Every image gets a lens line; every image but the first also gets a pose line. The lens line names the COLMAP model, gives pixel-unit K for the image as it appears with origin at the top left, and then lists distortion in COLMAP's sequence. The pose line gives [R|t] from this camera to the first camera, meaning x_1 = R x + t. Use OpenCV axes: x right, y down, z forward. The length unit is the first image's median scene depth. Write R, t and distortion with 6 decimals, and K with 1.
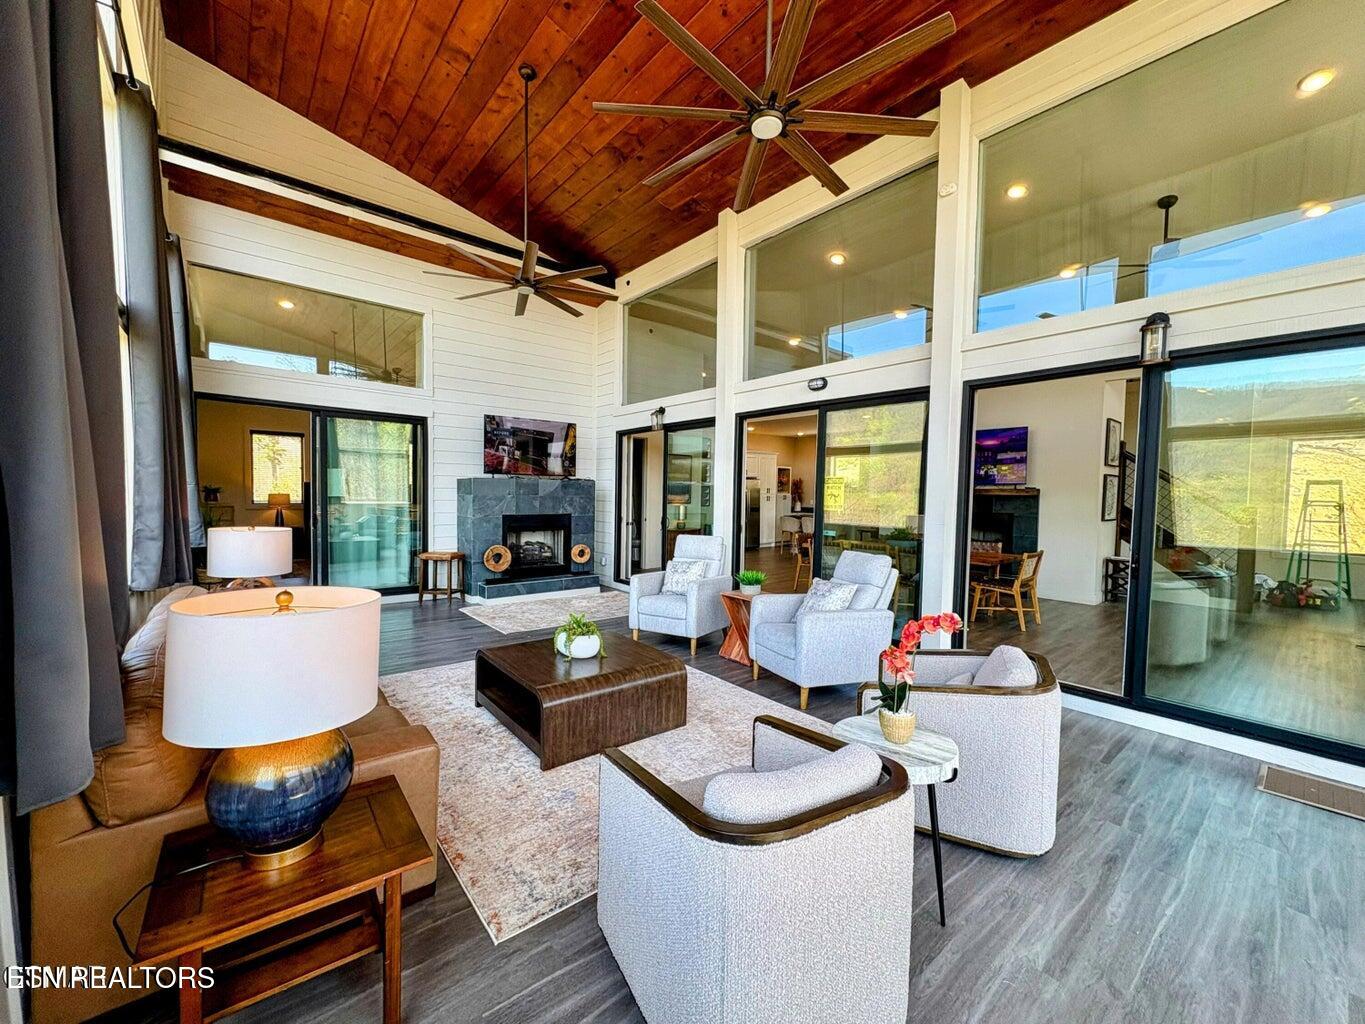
lens RADIAL K [[542.4, 0, 682.1], [0, 542.4, 513.8], [0, 0, 1]] dist [0.000337, -0.000436]
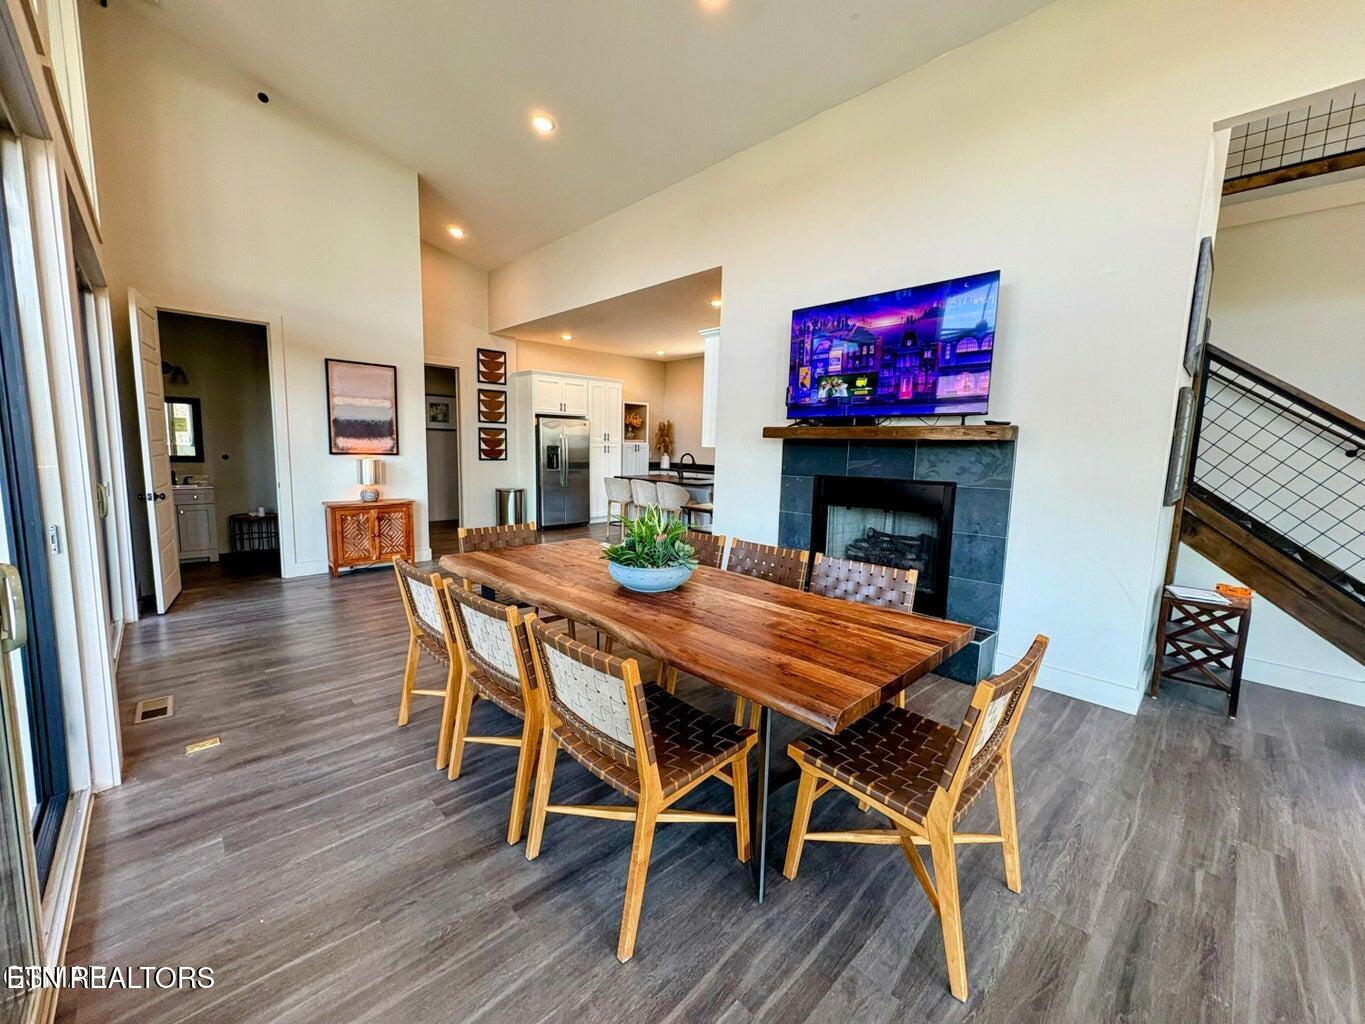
lens RADIAL K [[542.4, 0, 682.1], [0, 542.4, 513.8], [0, 0, 1]] dist [0.000337, -0.000436]
pose [[0.997459, 0.001167, 0.071228, 0.210103], [-0.007233, 0.996357, 0.084969, -0.006684], [-0.070869, -0.085268, 0.993834, 0.338143]]
